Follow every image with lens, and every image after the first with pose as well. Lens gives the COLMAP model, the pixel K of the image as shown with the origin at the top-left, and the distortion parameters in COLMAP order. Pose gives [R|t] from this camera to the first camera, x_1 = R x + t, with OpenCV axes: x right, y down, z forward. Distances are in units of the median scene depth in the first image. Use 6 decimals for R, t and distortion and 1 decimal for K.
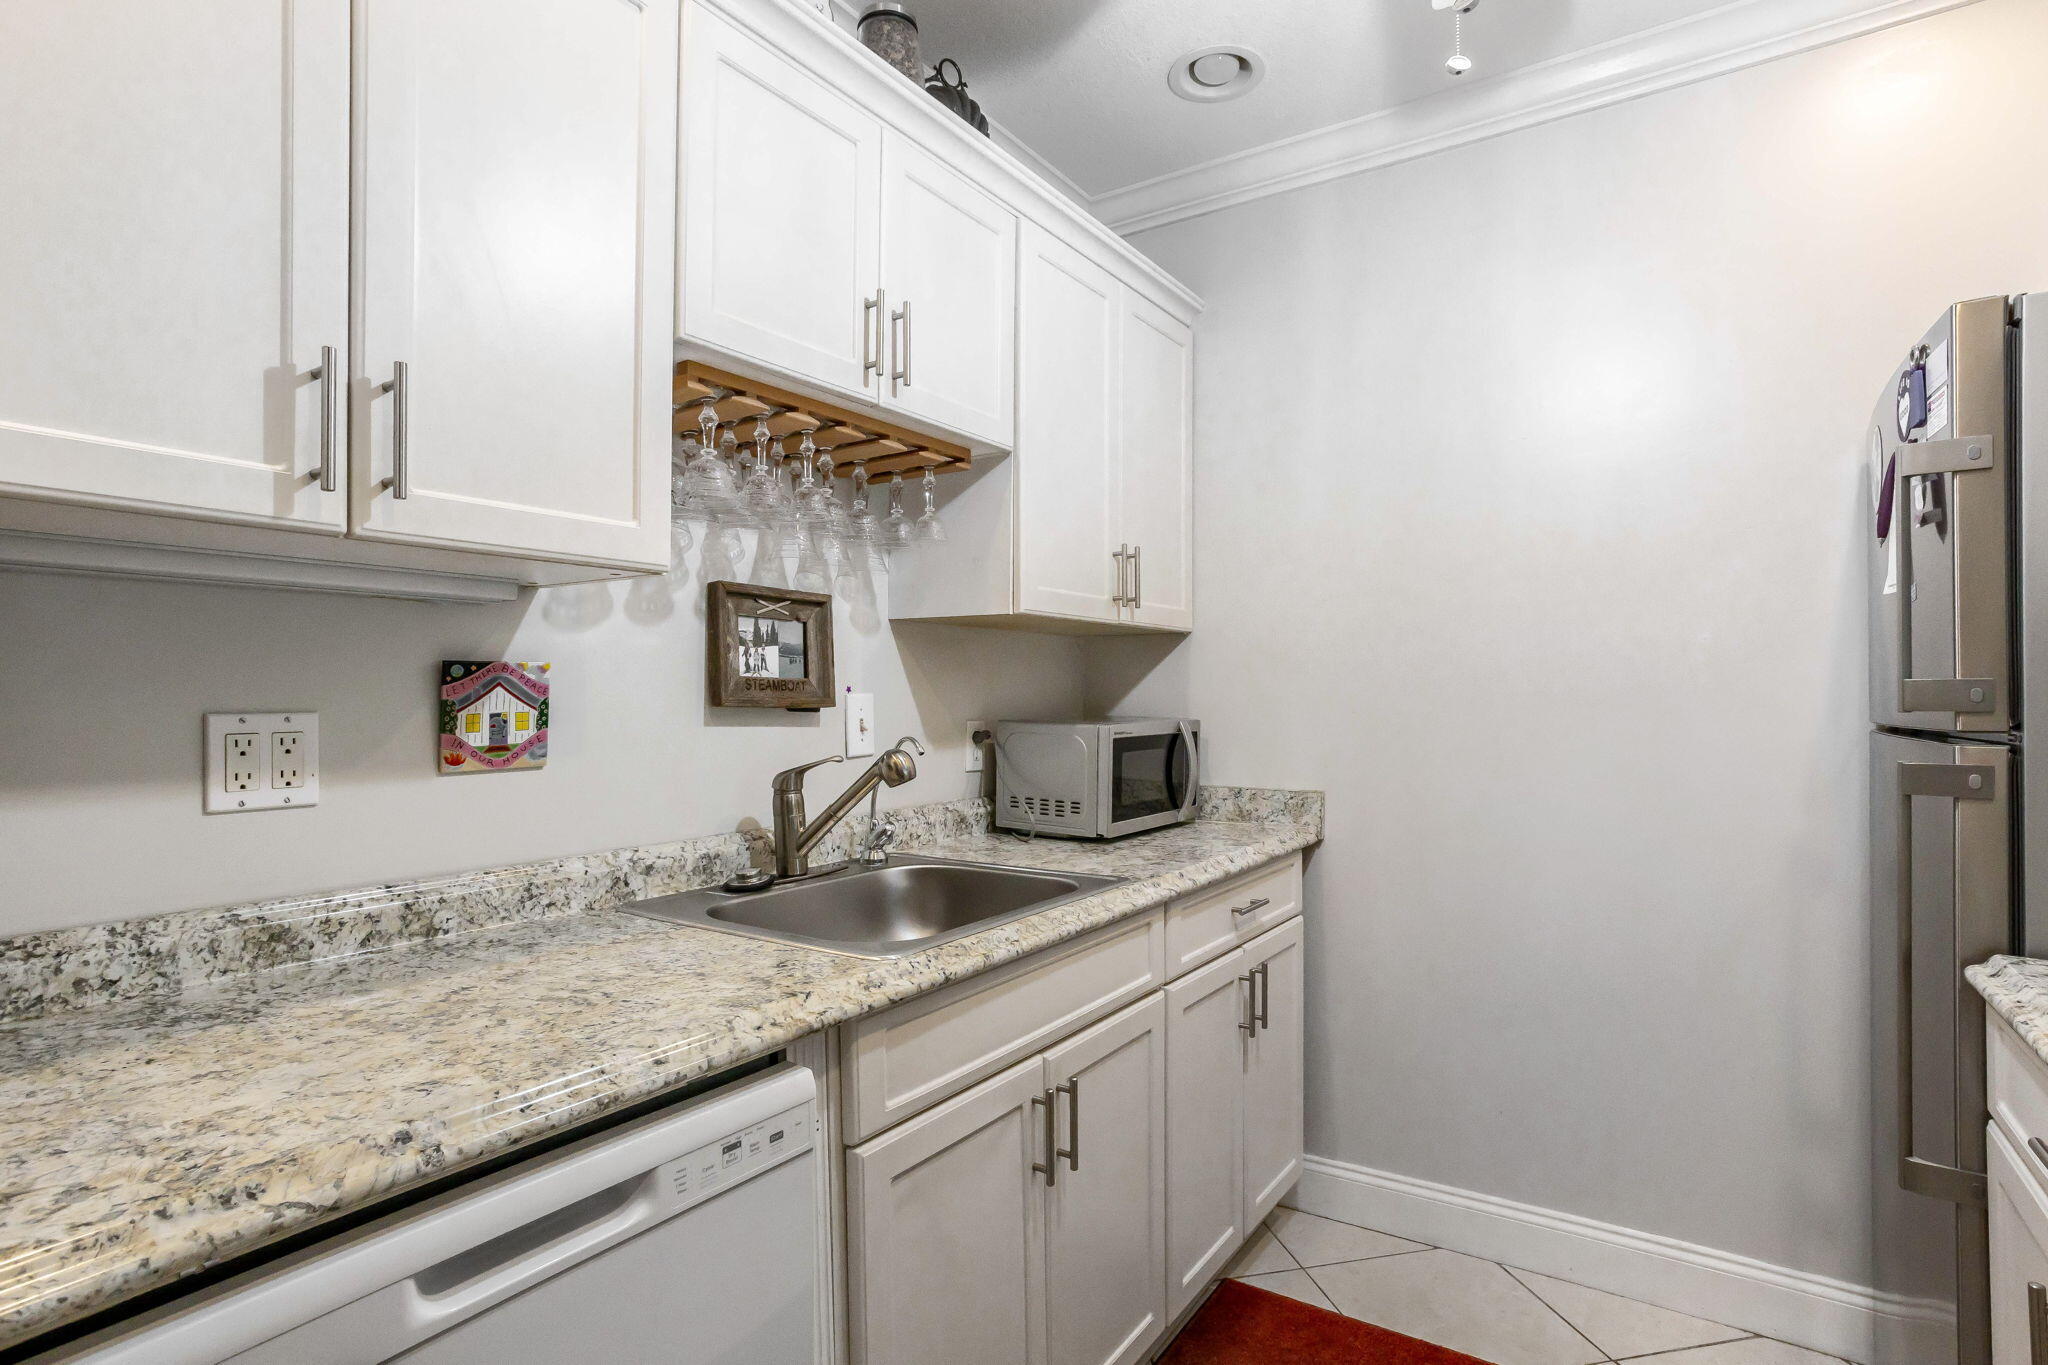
lens RADIAL K [[1006.3, 0, 1017.8], [0, 1006.3, 673.4], [0, 0, 1]] dist [-0.053635, 0.030551]
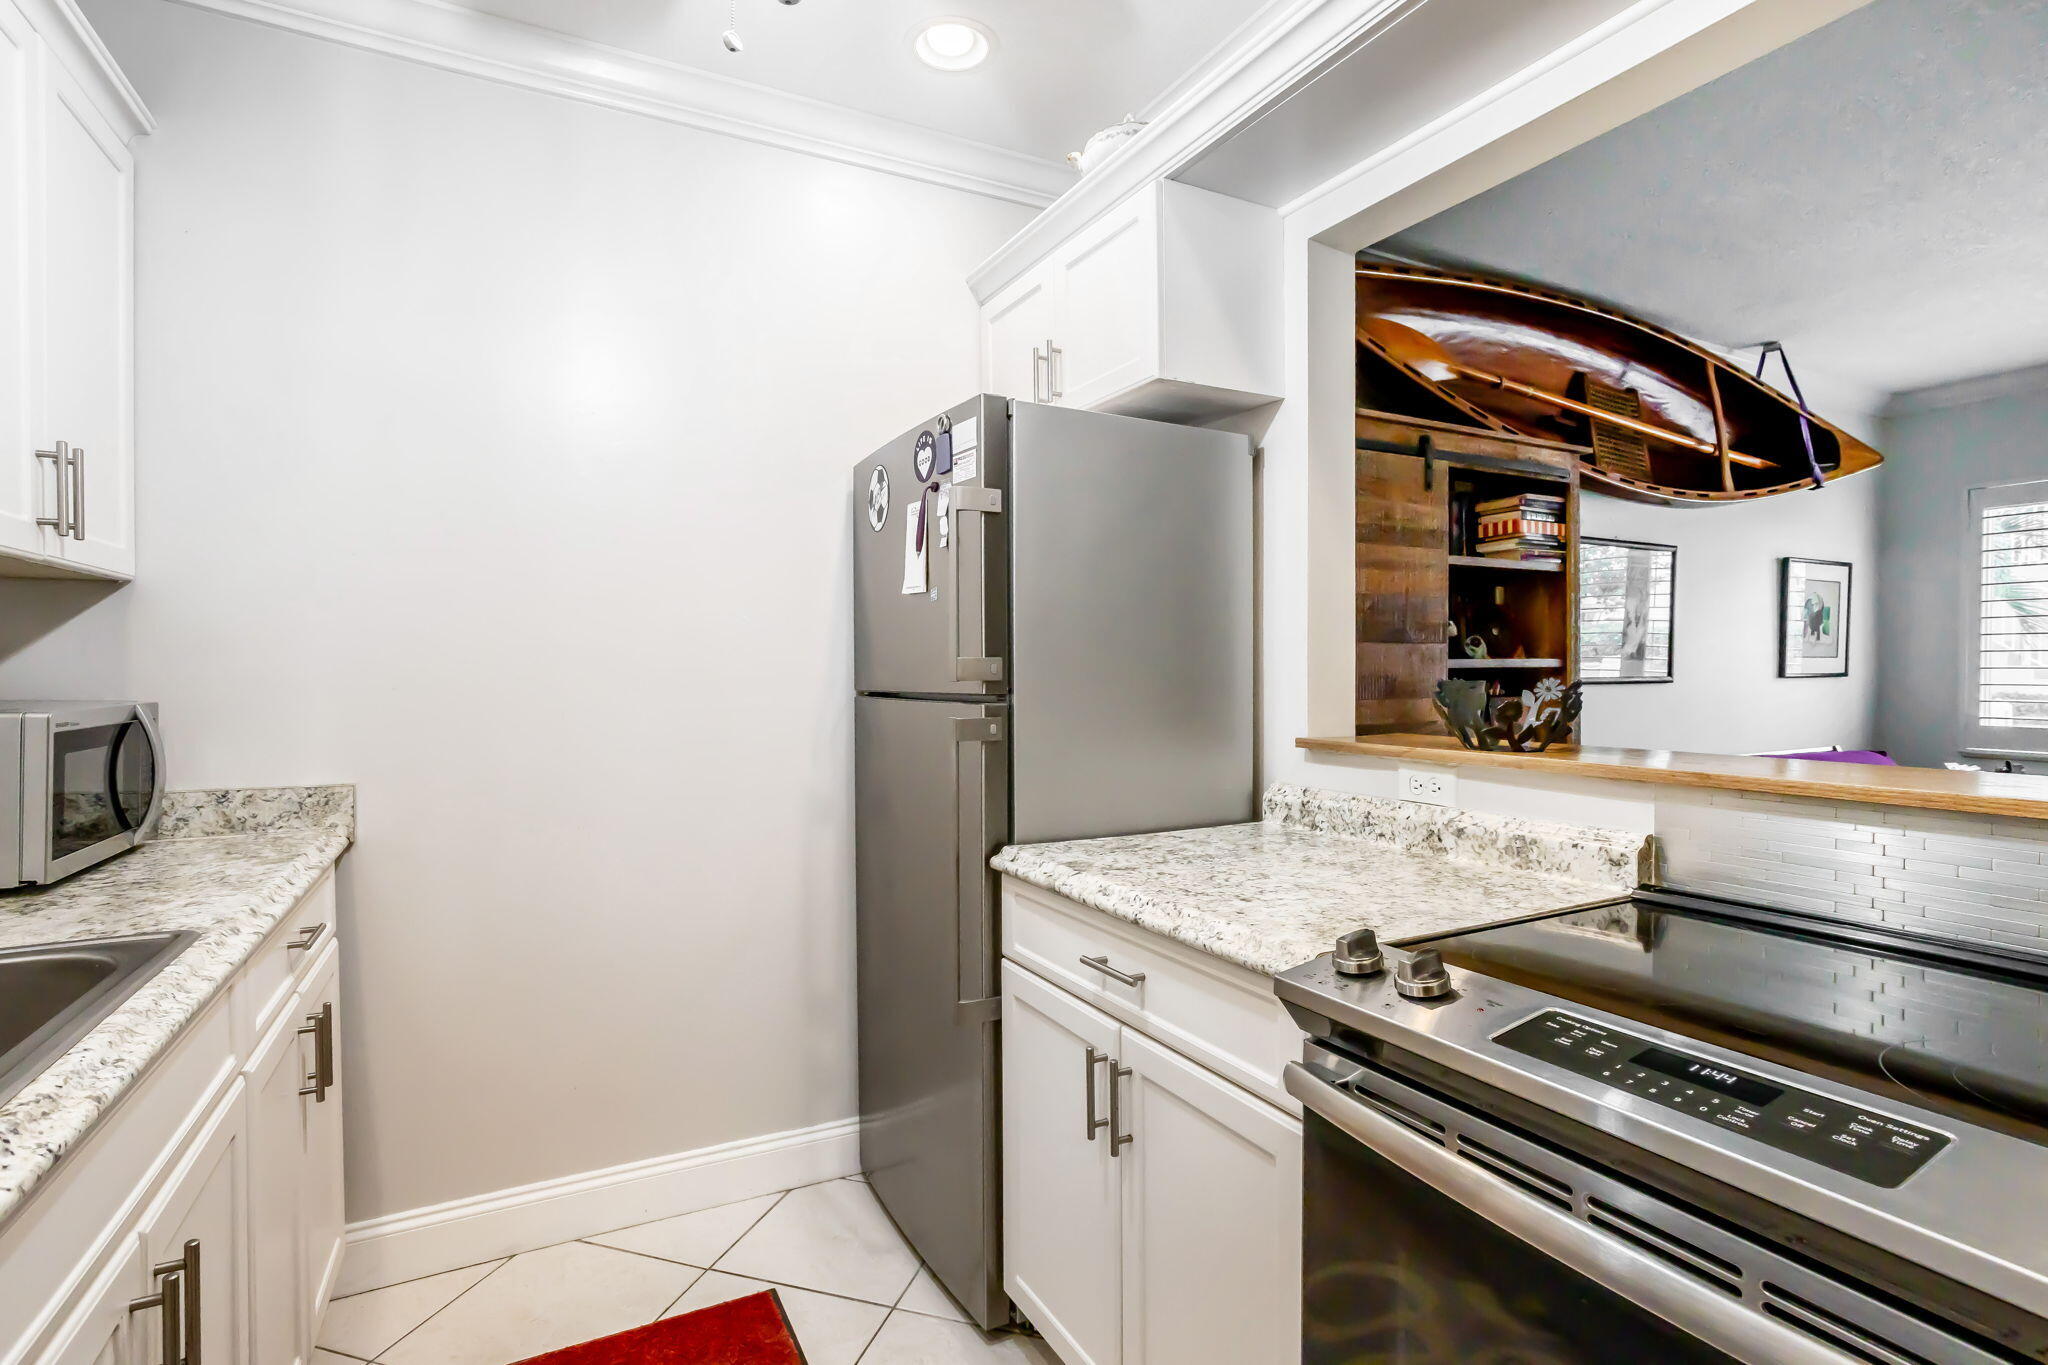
lens RADIAL K [[1006.3, 0, 1017.8], [0, 1006.3, 673.4], [0, 0, 1]] dist [-0.053635, 0.030551]
pose [[0.493225, -0.001539, 0.869900, -0.146518], [-0.020291, 0.999706, 0.013274, 0.003813], [-0.869665, -0.024198, 0.493049, 0.123946]]
